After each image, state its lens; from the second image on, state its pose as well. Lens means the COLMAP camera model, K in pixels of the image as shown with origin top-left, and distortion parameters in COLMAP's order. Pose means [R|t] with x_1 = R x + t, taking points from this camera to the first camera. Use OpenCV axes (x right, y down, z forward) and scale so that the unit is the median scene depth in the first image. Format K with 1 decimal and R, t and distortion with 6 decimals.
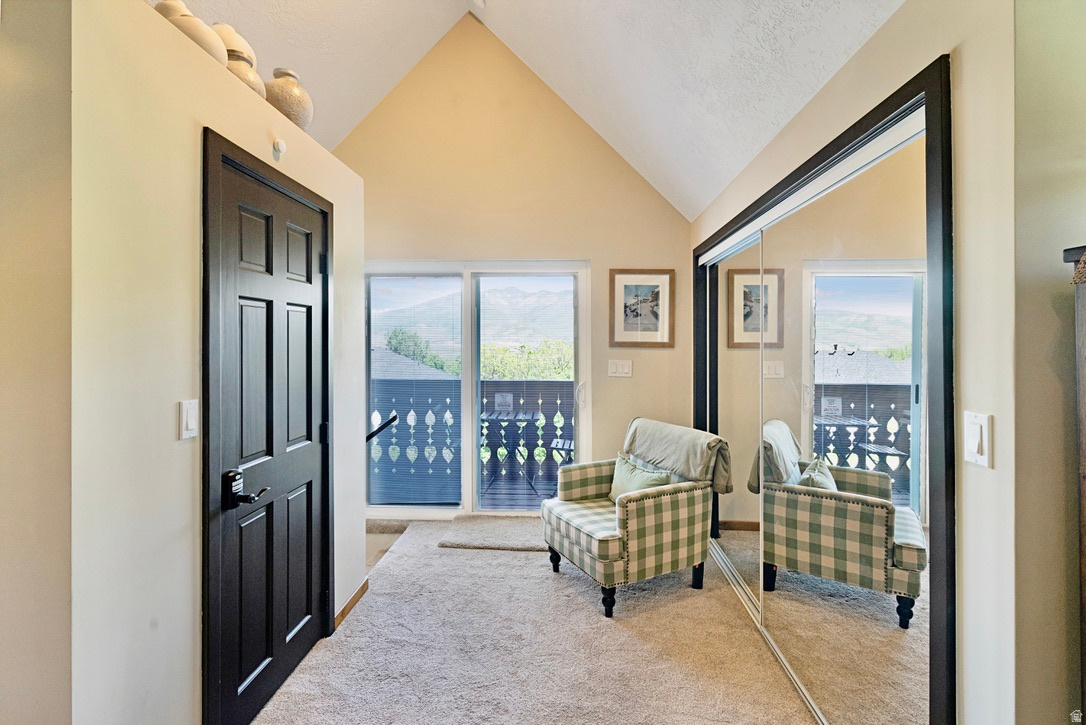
lens RADIAL K [[499.6, 0, 554.4], [0, 499.6, 347.9], [0, 0, 1]] dist [0.001604, -0.000125]
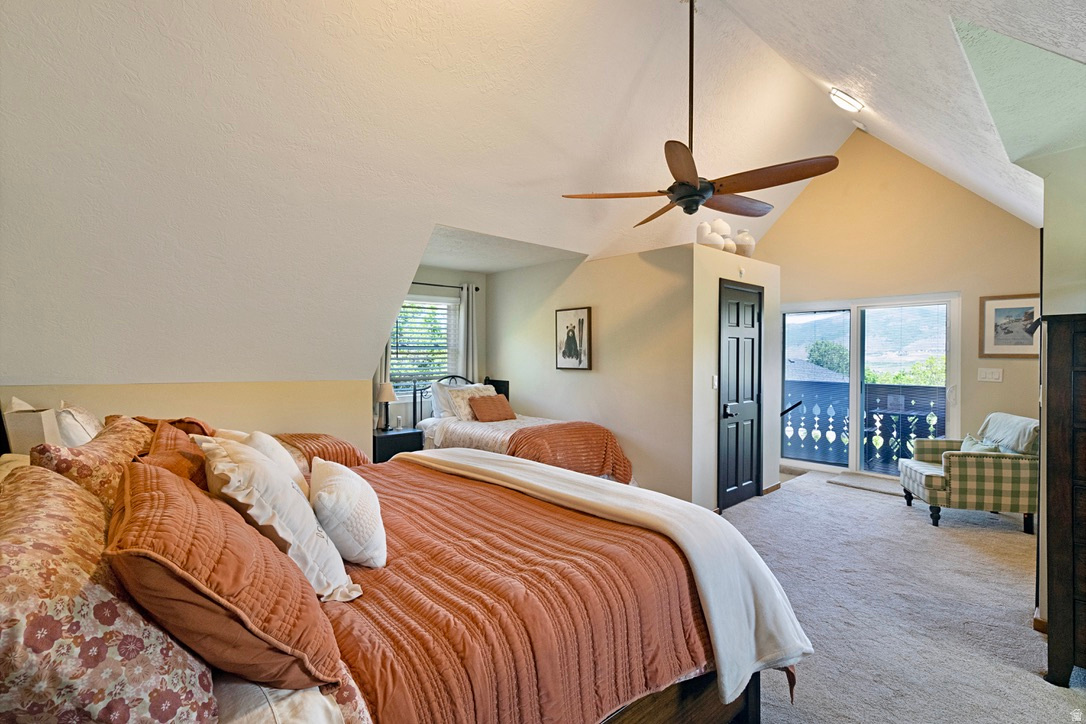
lens RADIAL K [[499.6, 0, 544.0], [0, 499.6, 364.6], [0, 0, 1]] dist [0.001604, -0.000125]
pose [[0.687074, 0.010379, -0.726514, 0.405773], [-0.004534, 0.999940, 0.009998, 0.010741], [0.726574, -0.003575, 0.687079, -1.007859]]
